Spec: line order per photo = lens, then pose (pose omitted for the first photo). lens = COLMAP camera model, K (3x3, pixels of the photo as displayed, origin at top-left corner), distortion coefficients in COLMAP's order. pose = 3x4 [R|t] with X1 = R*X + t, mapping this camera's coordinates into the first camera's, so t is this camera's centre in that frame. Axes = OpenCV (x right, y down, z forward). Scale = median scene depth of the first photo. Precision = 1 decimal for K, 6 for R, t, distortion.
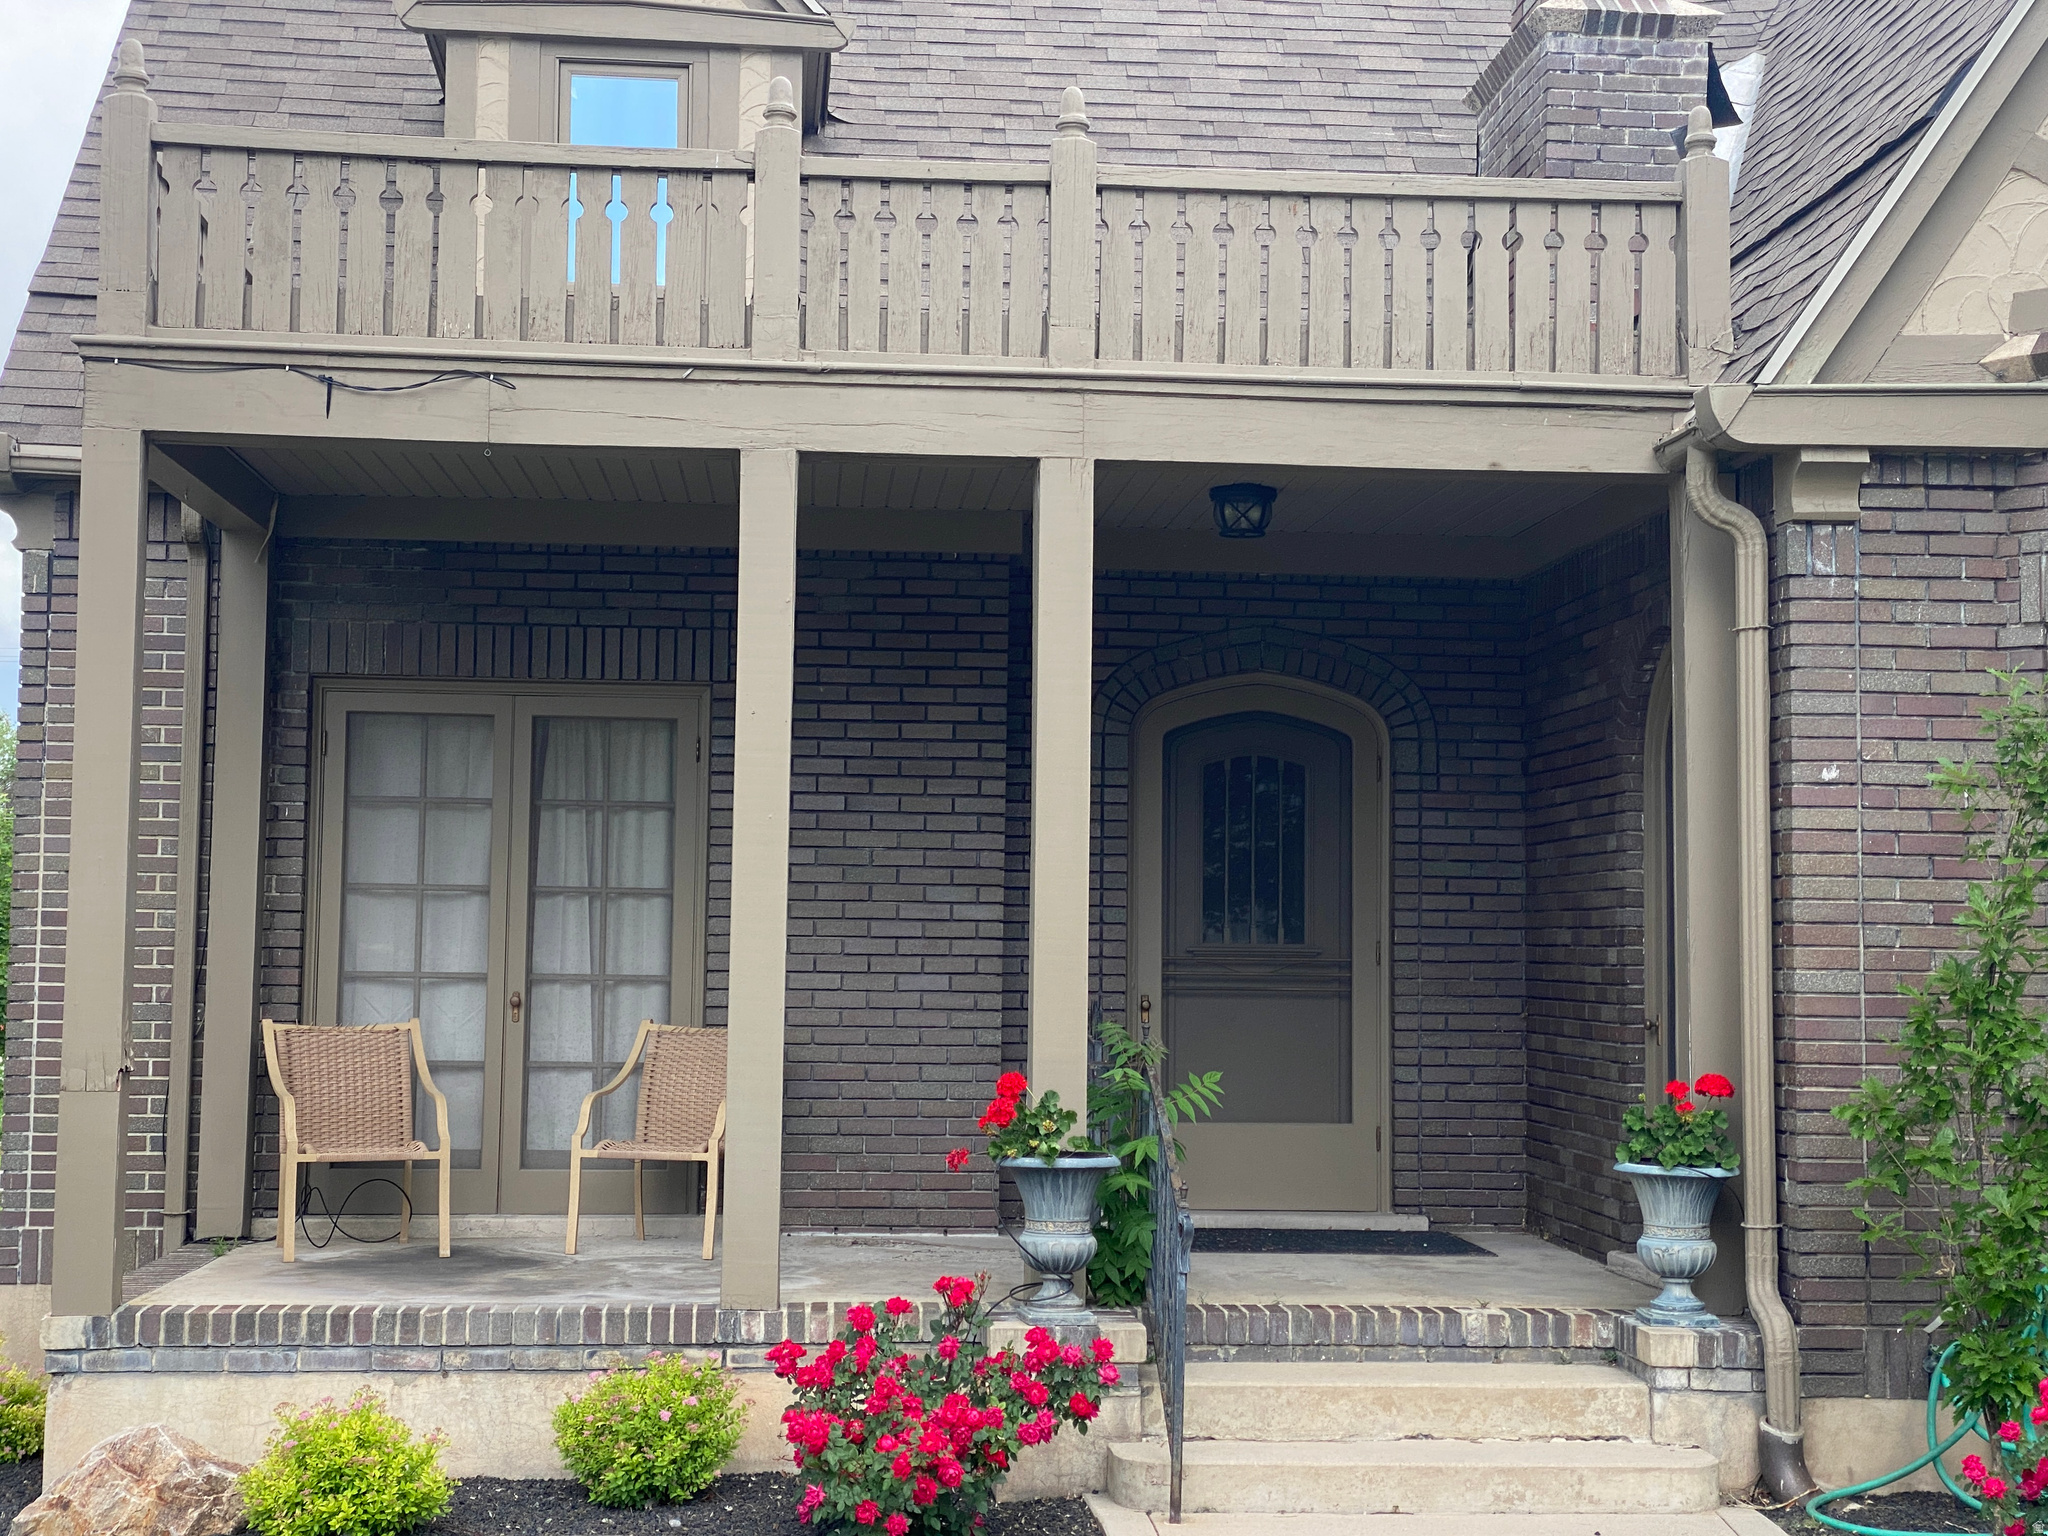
lens RADIAL K [[3026.6, 0, 1013.0], [0, 3026.6, 748.8], [0, 0, 1]] dist [0.157193, -0.201665]
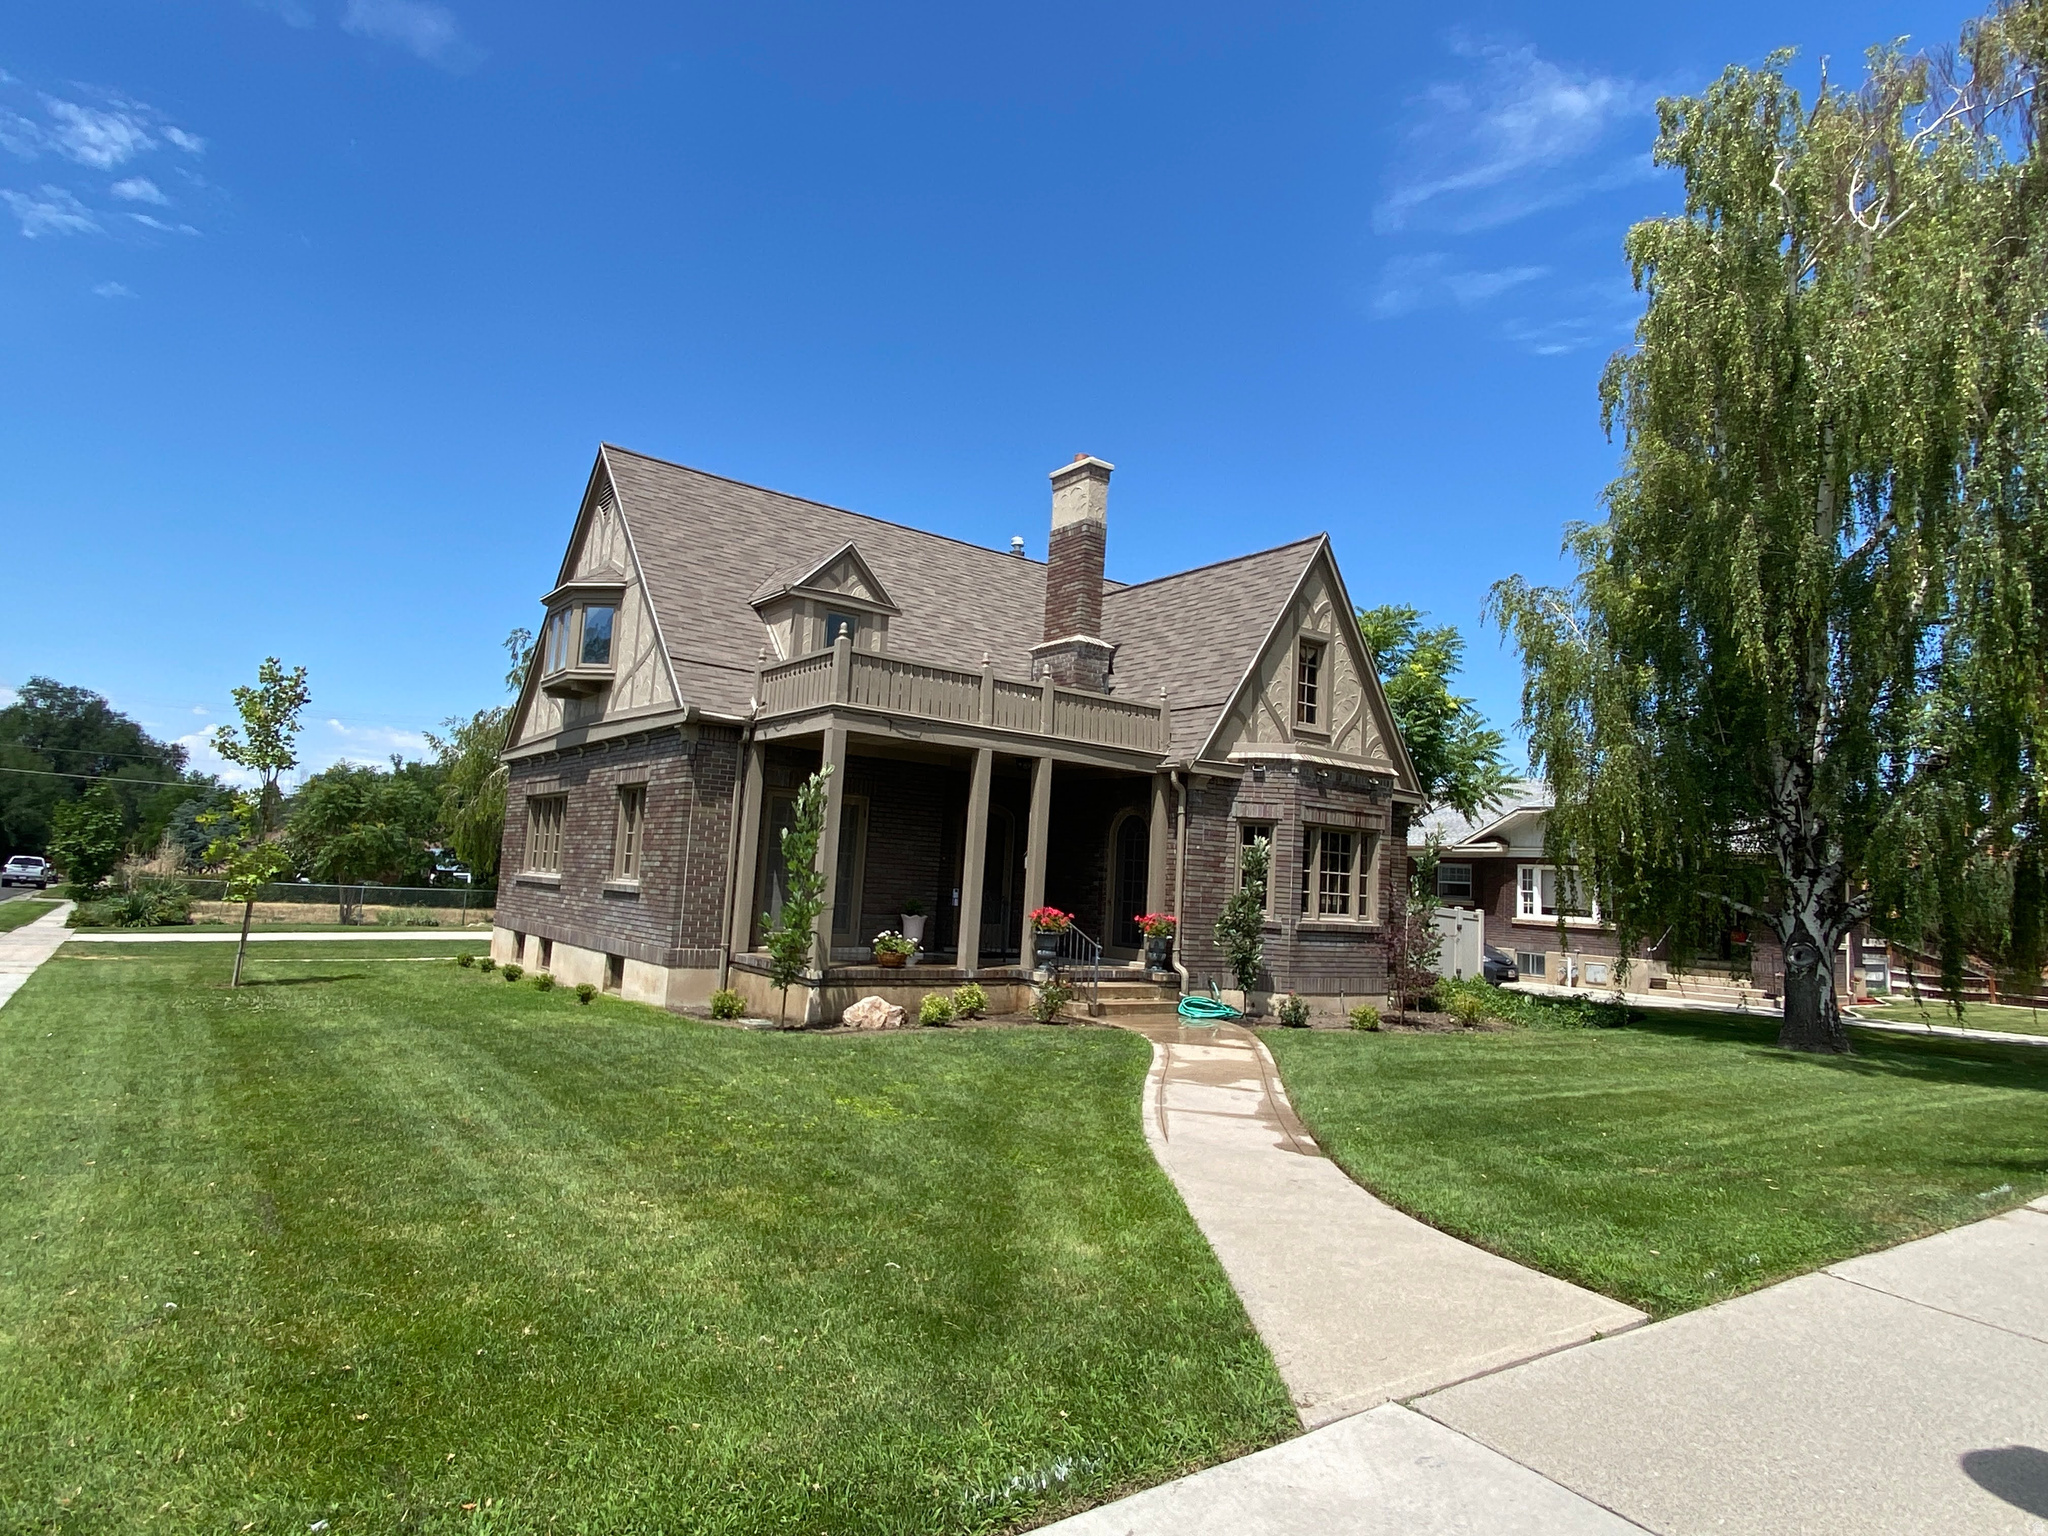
lens RADIAL K [[1163.2, 0, 1019.5], [0, 1163.2, 765.6], [0, 0, 1]] dist [0.077278, -0.060822]
pose [[0.847663, 0.086687, 0.523405, -0.822578], [-0.080871, 0.996144, -0.034010, -0.031304], [-0.524335, -0.013500, 0.851405, -0.292190]]
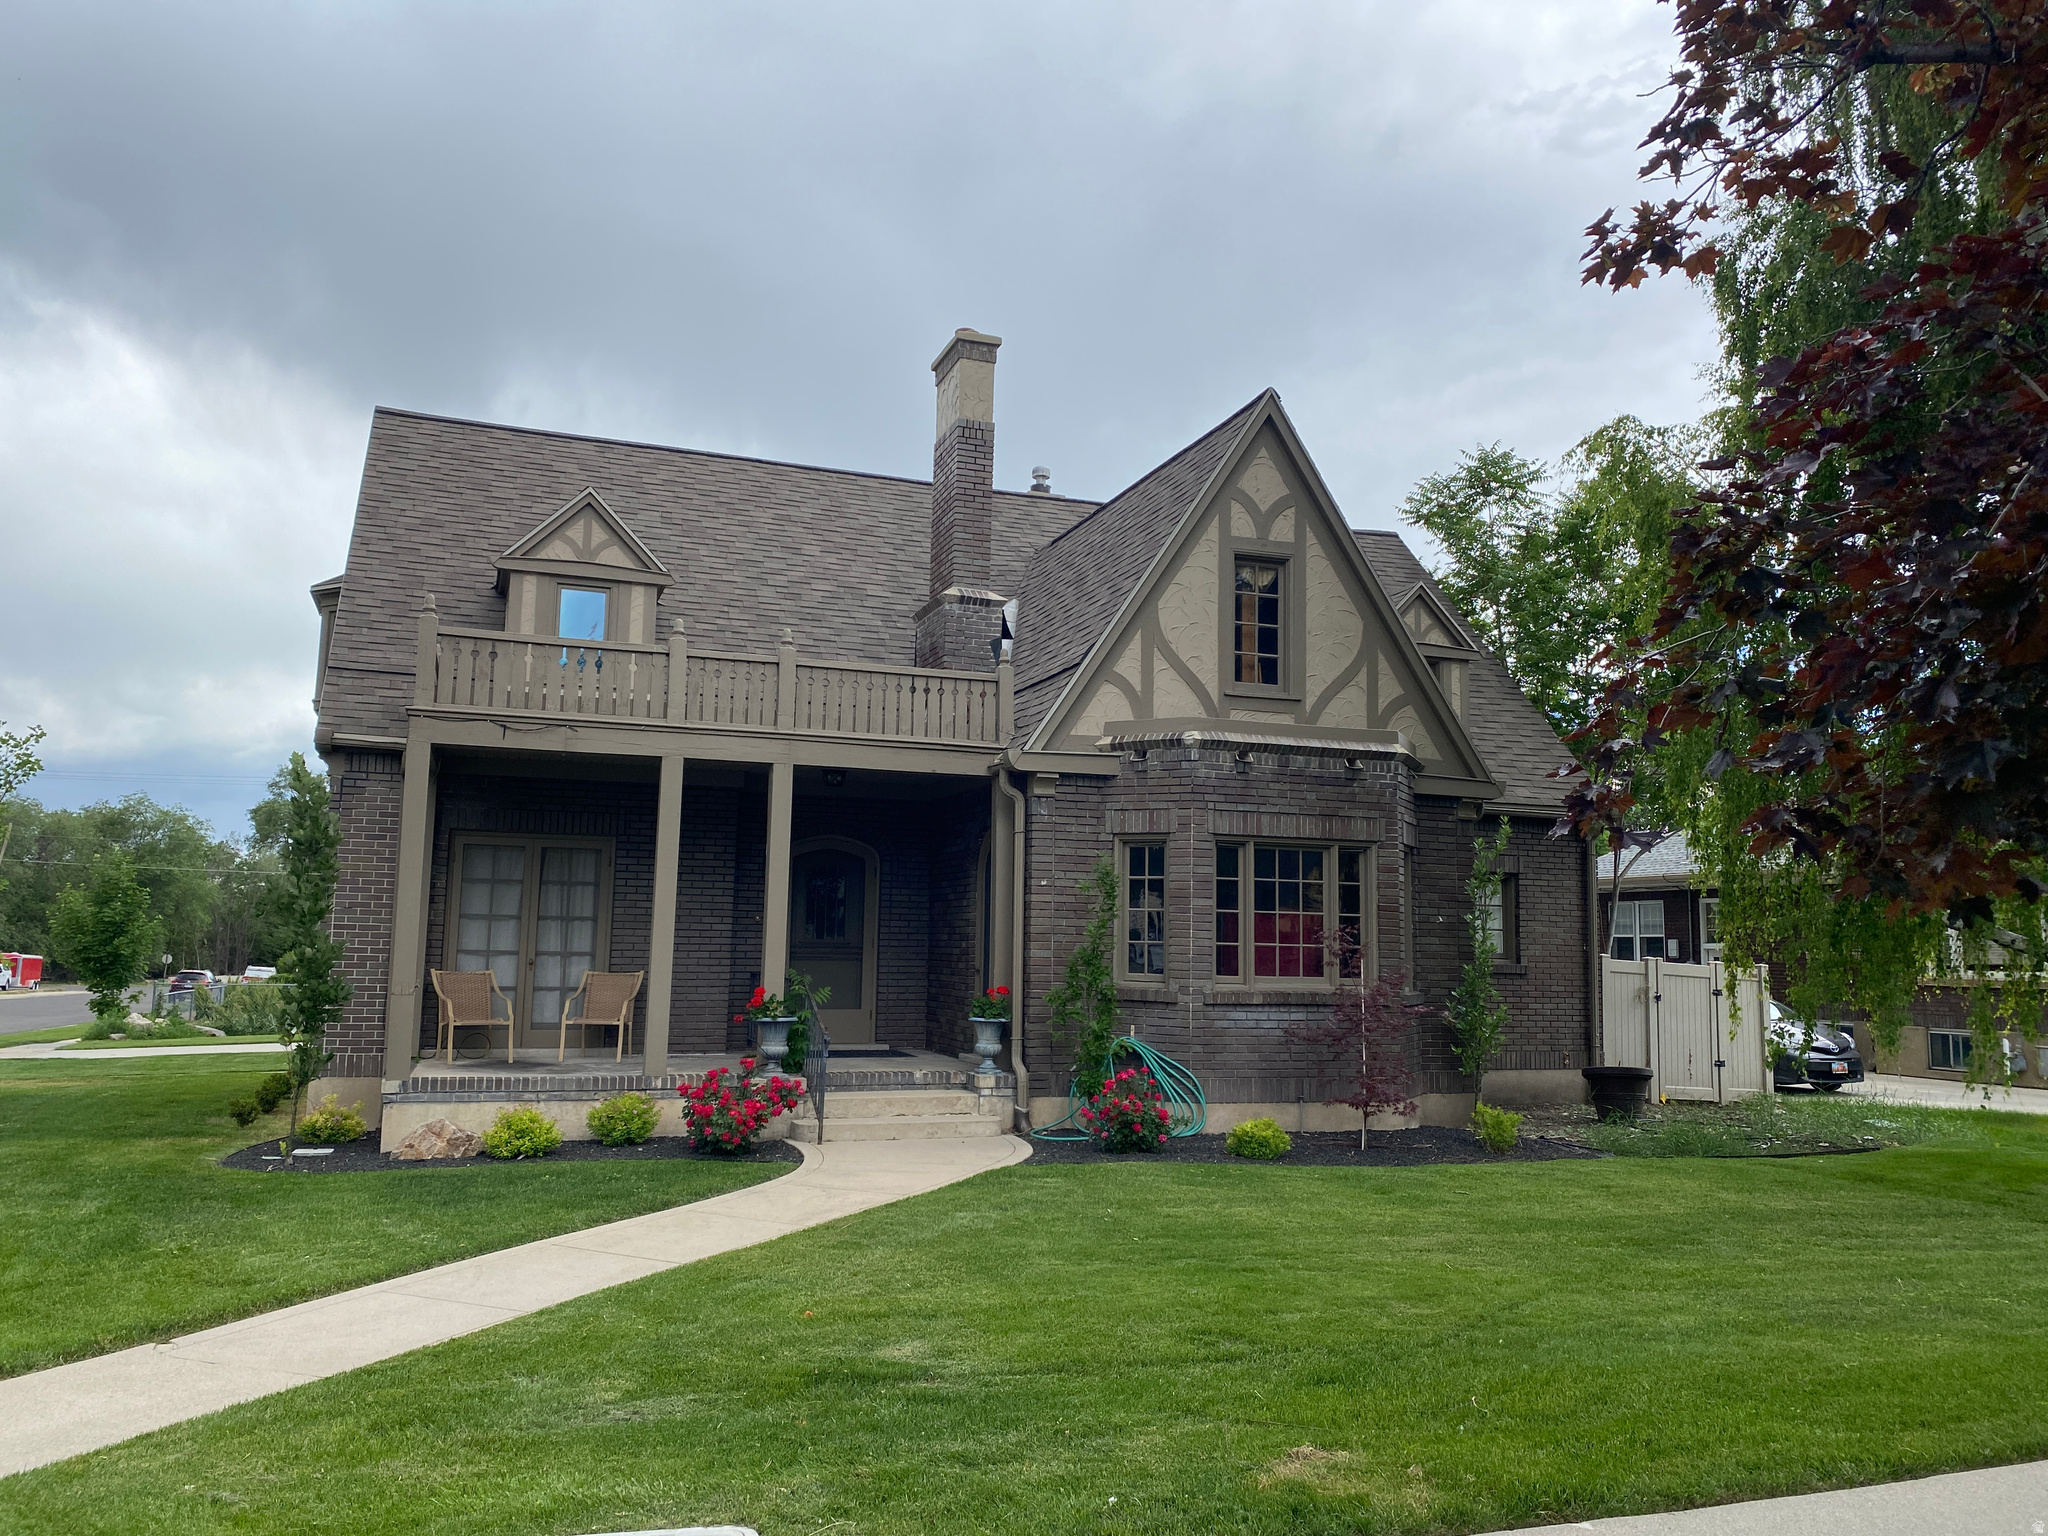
lens RADIAL K [[1541.2, 0, 1024.3], [0, 1541.2, 762.3], [0, 0, 1]] dist [0.129983, -0.375784]
pose [[0.965392, 0.035279, 0.258405, -0.134611], [-0.023232, 0.998503, -0.049527, -0.032569], [-0.259765, 0.041810, 0.964766, -0.418910]]
